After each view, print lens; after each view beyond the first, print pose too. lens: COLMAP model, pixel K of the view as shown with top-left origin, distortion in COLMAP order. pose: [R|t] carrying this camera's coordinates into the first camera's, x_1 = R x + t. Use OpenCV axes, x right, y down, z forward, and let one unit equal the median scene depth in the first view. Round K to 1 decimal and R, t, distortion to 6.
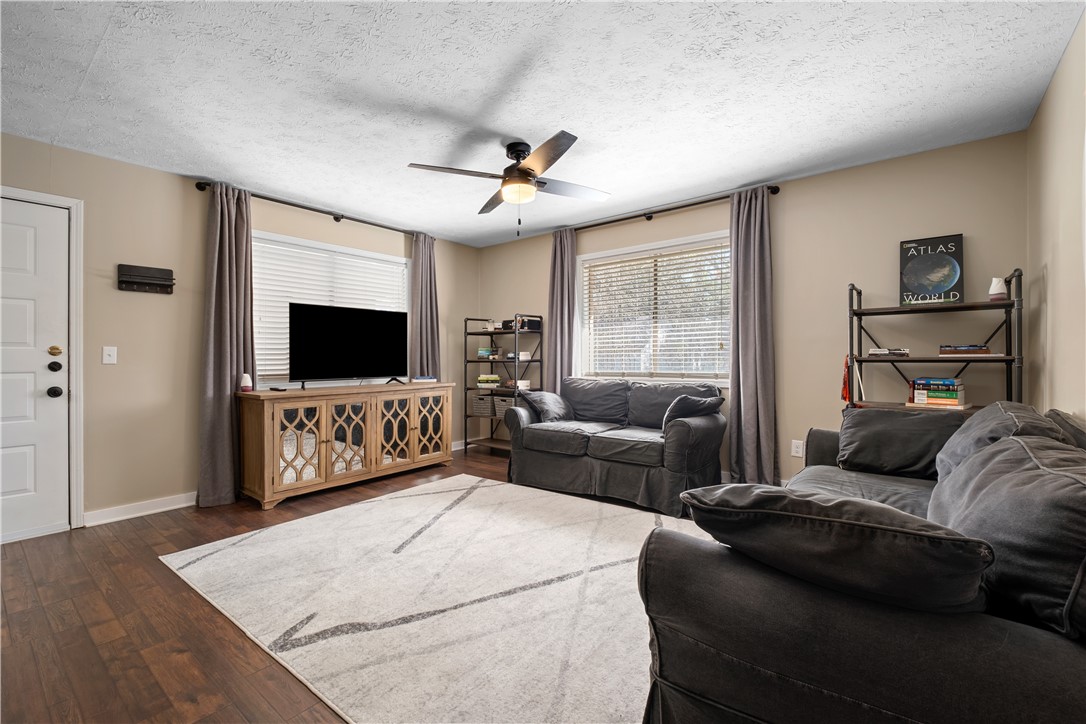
lens RADIAL K [[481.7, 0, 543.0], [0, 481.7, 362.0], [0, 0, 1]] dist [0.015157, -0.000408]
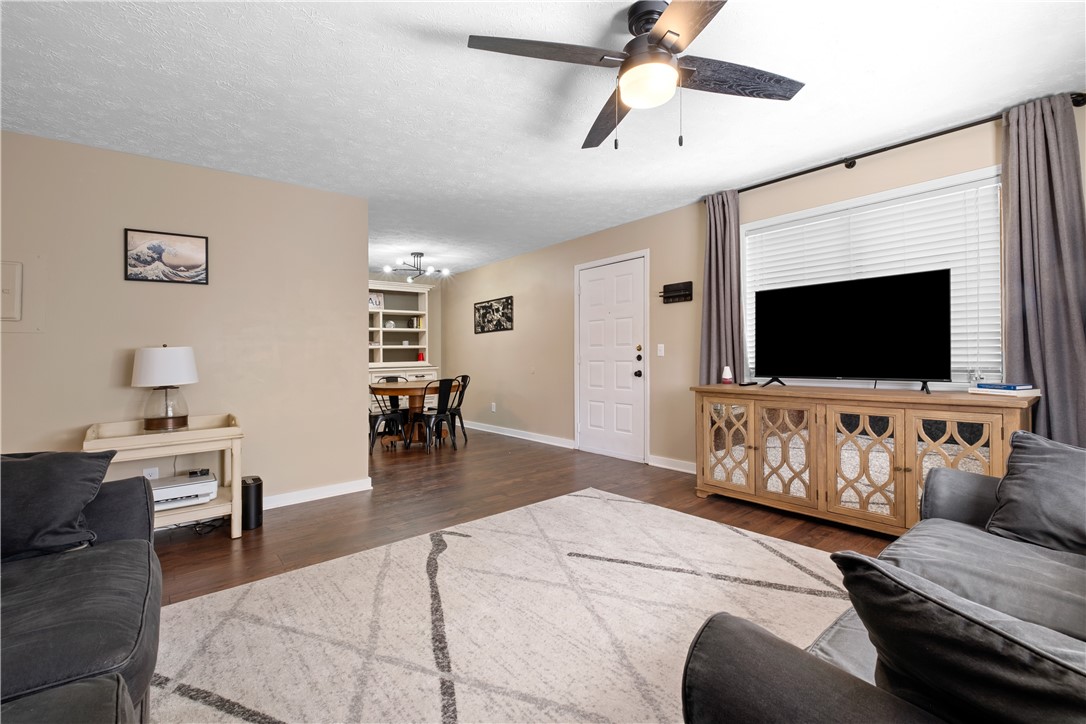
lens RADIAL K [[469.1, 0, 547.2], [0, 469.1, 345.6], [0, 0, 1]] dist [0.000541, -0.000043]
pose [[-0.201854, -0.013391, -0.979324, 0.524372], [0.004398, 0.999884, -0.014579, -0.009182], [0.979406, -0.007250, -0.201772, 0.950972]]
